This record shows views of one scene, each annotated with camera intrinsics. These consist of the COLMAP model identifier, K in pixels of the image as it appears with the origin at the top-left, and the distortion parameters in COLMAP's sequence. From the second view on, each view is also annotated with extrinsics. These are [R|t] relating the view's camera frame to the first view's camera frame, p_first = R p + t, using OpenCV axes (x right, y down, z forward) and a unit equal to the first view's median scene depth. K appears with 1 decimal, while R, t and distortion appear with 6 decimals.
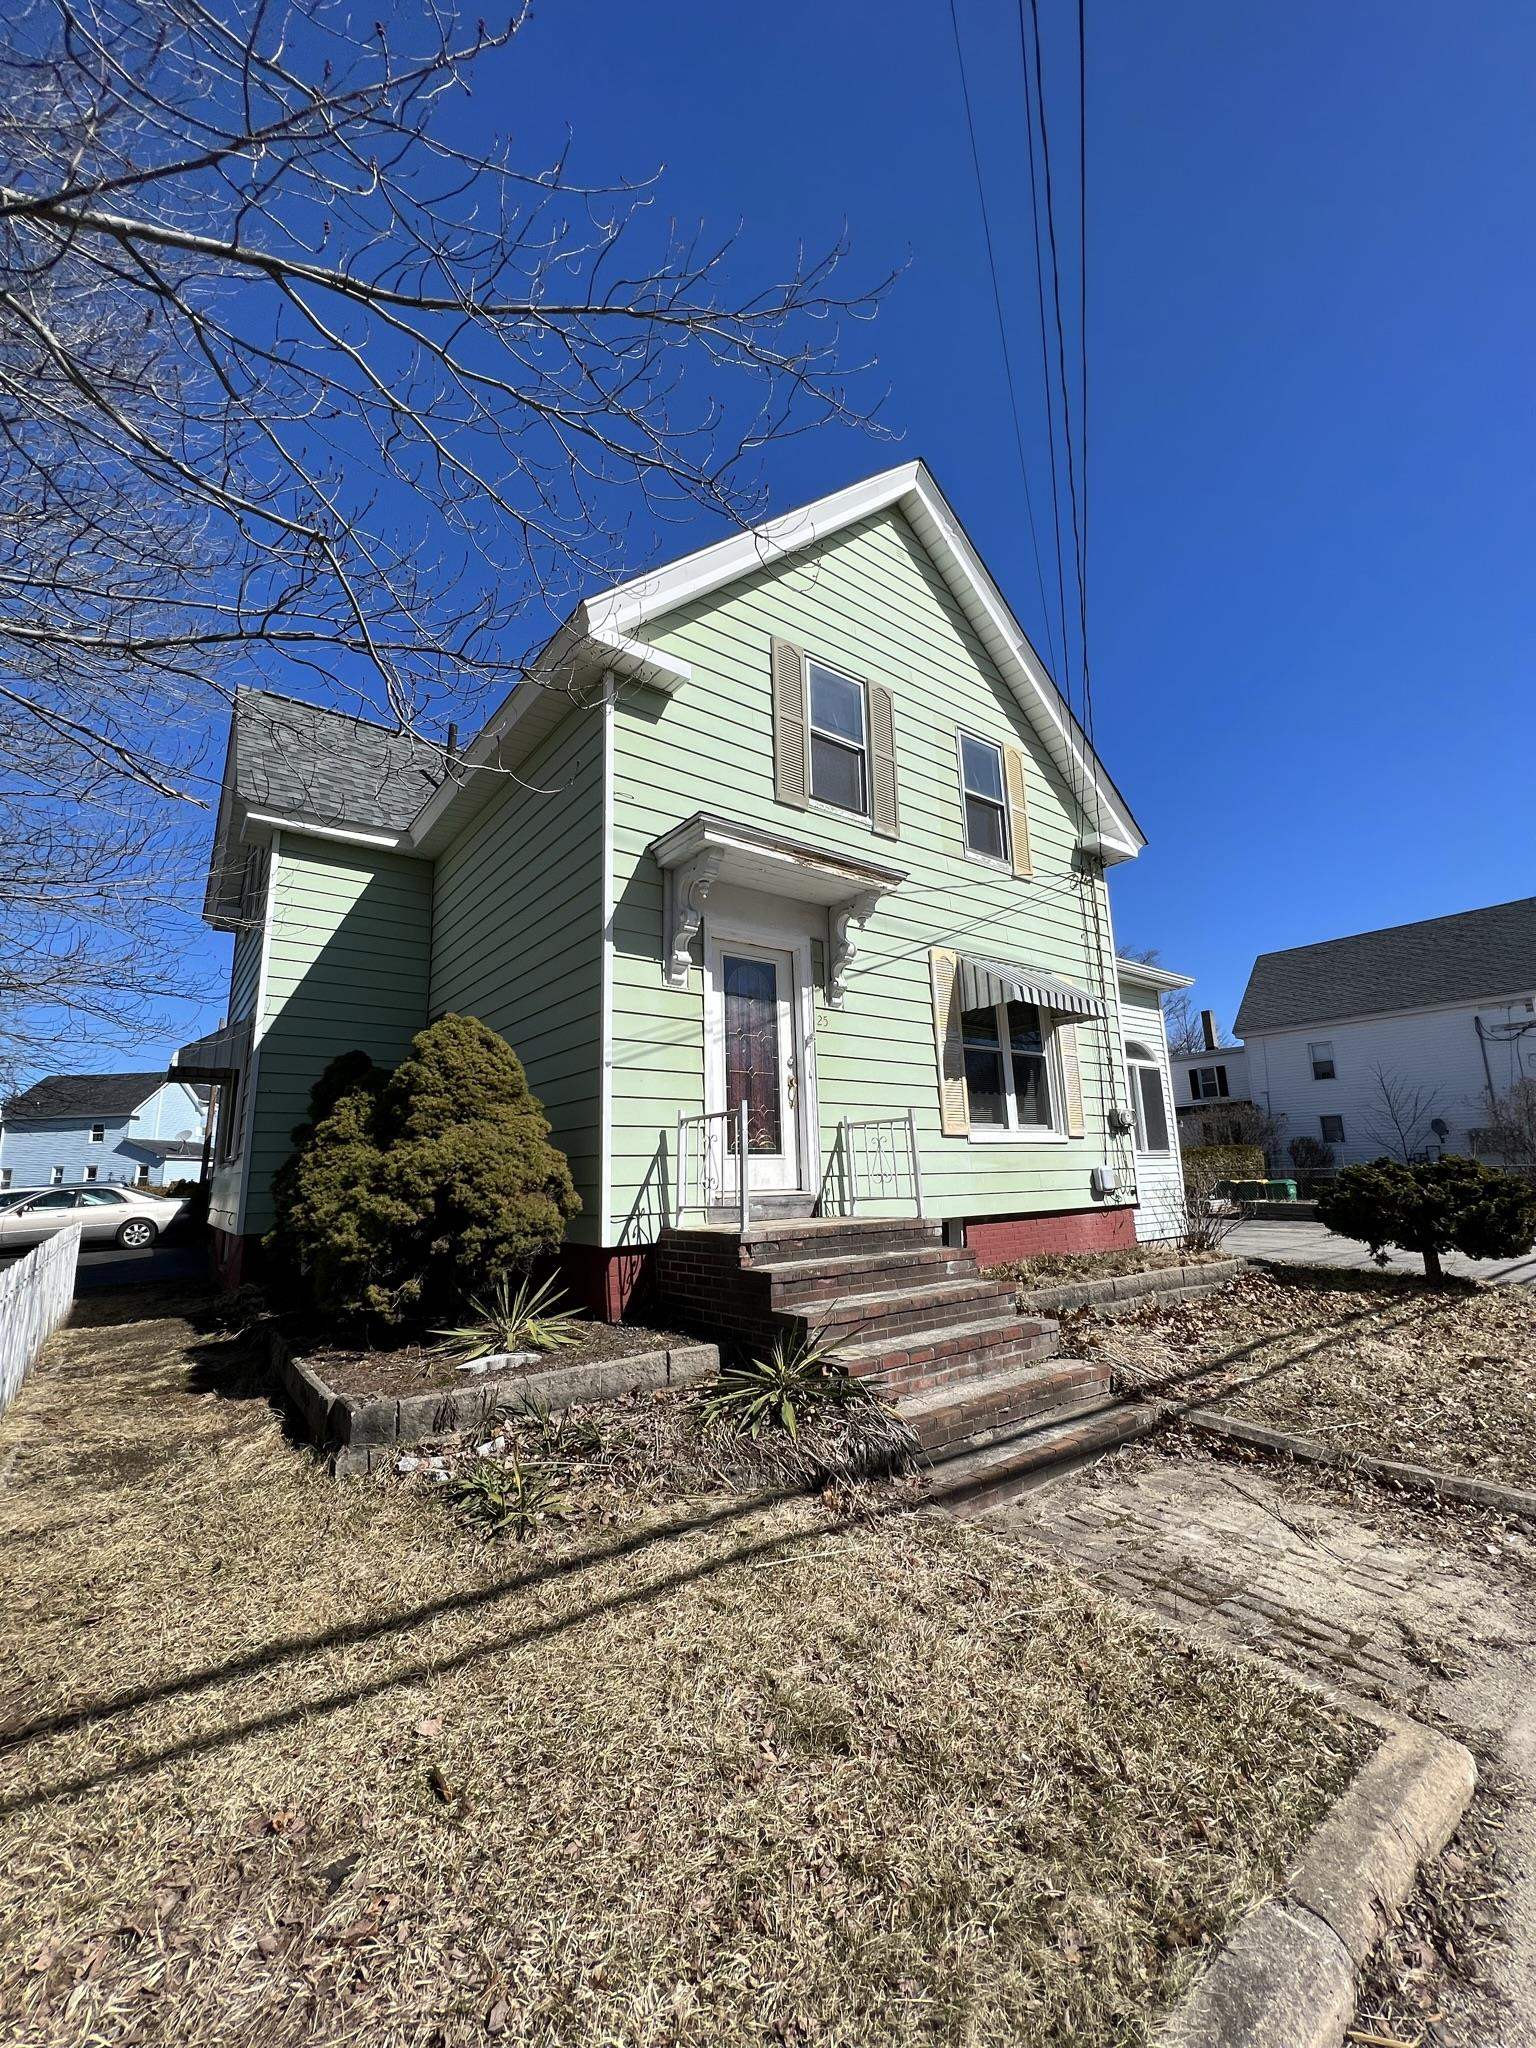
lens RADIAL K [[822.5, 0, 775.4], [0, 822.5, 1019.6], [0, 0, 1]] dist [0.001303, -0.000005]
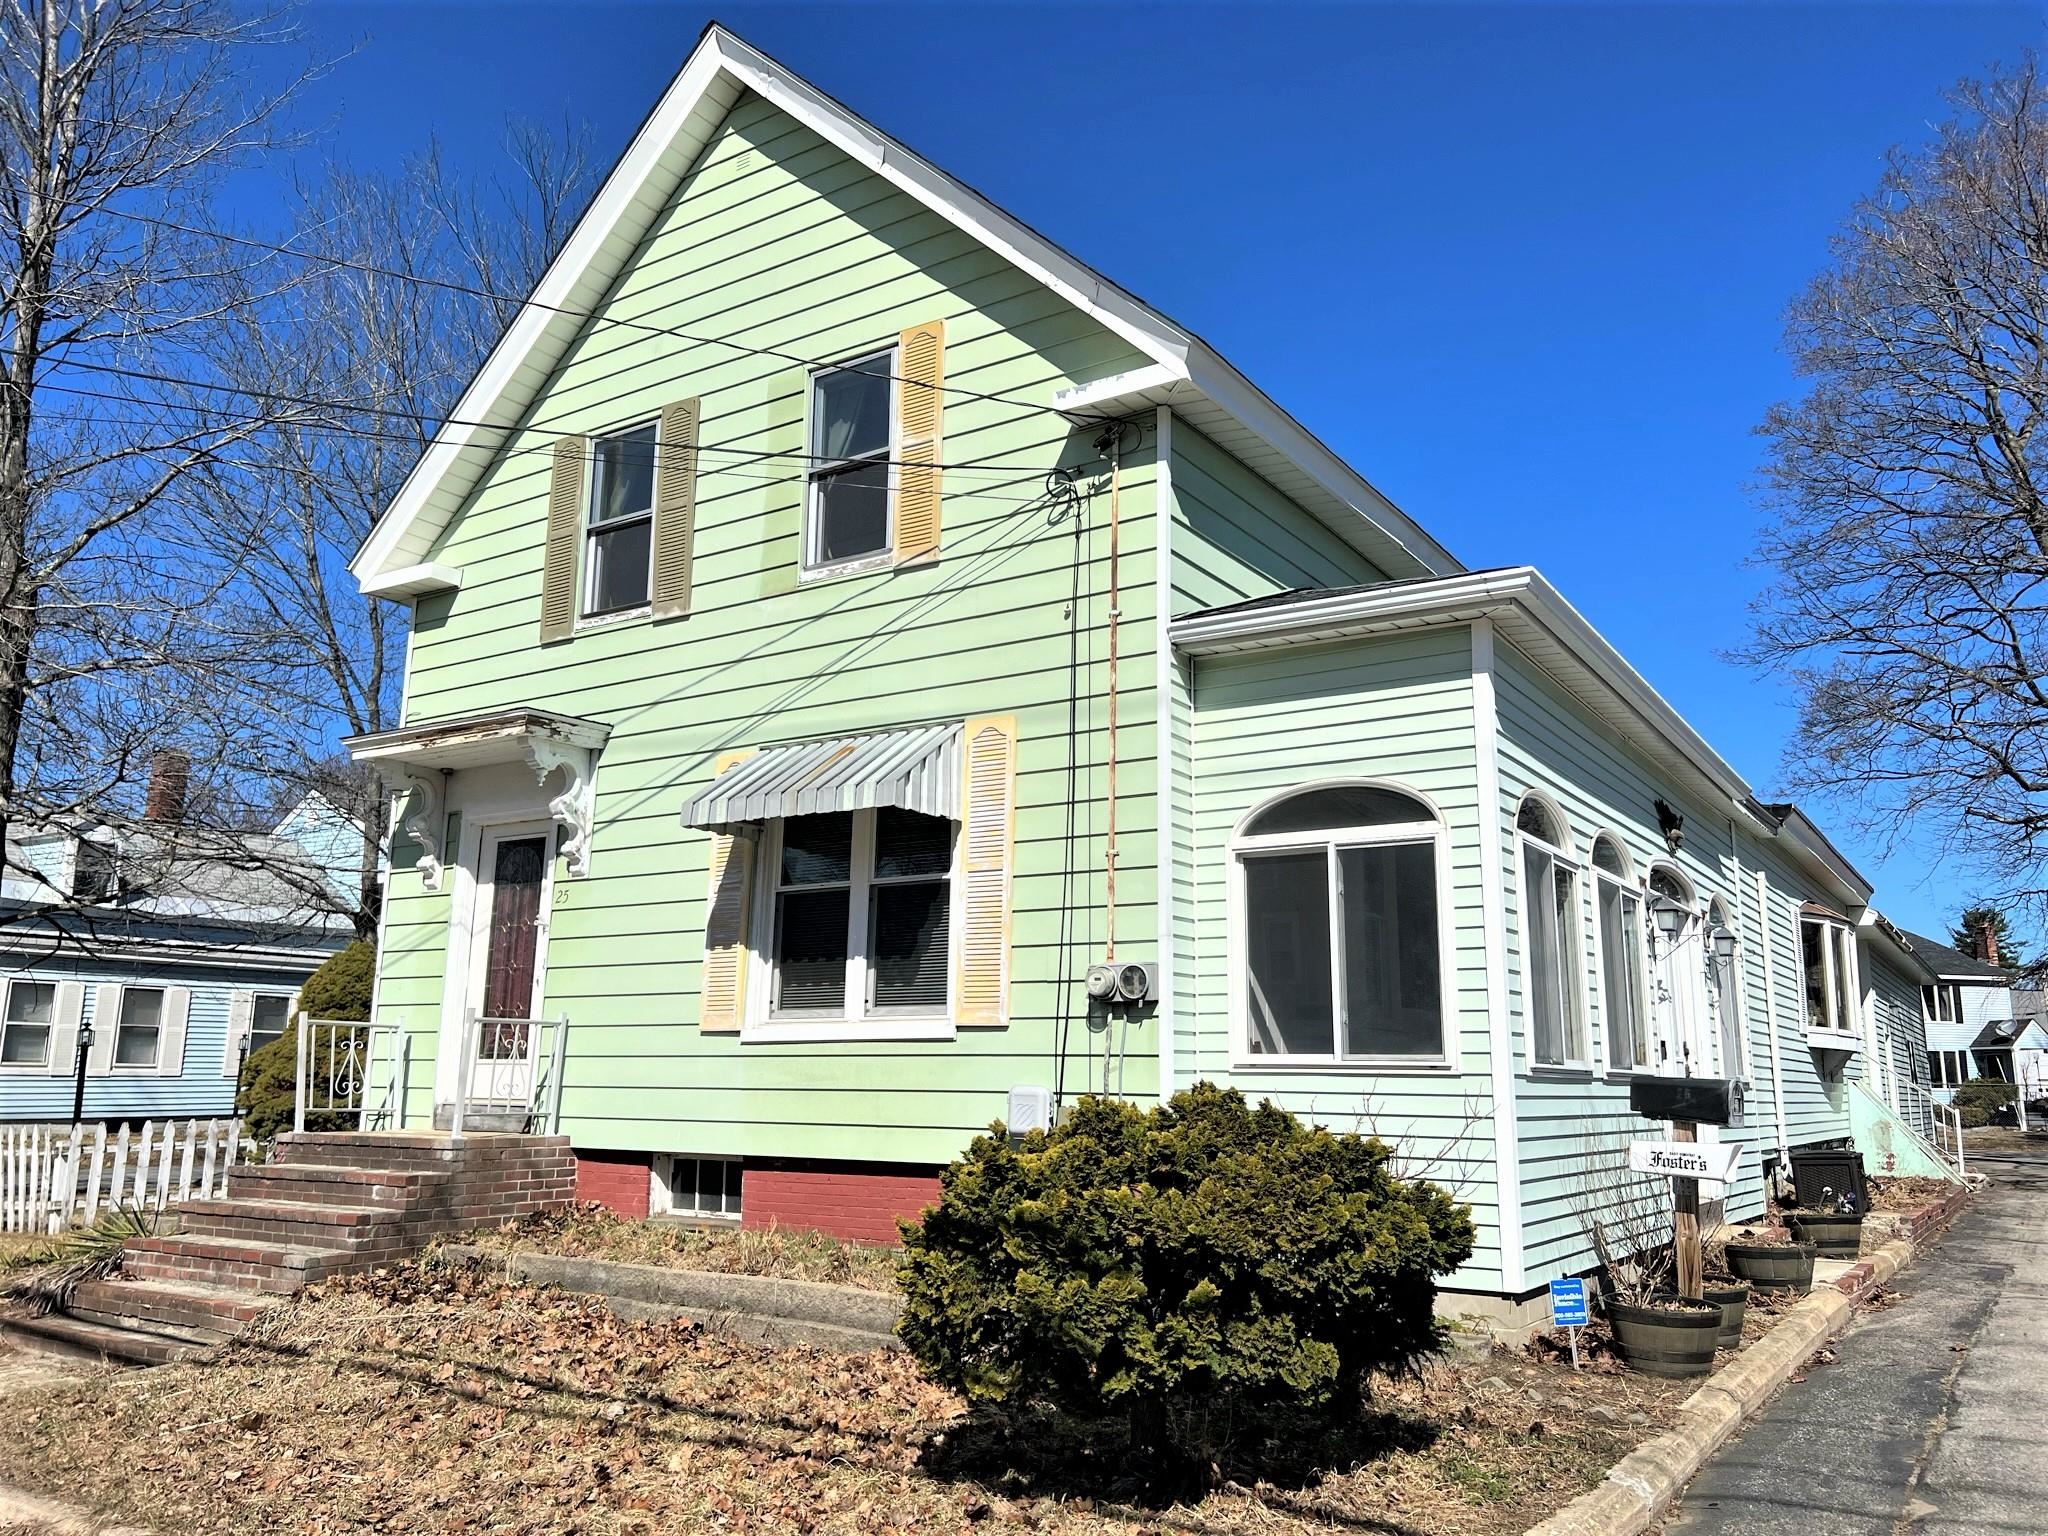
lens RADIAL K [[1547.9, 0, 1026.1], [0, 1547.9, 773.0], [0, 0, 1]] dist [0.059543, -0.060914]
pose [[0.327231, -0.154403, -0.932244, 1.419196], [0.157526, 0.981669, -0.107295, 0.101621], [0.931722, -0.111742, 0.345555, 0.763631]]
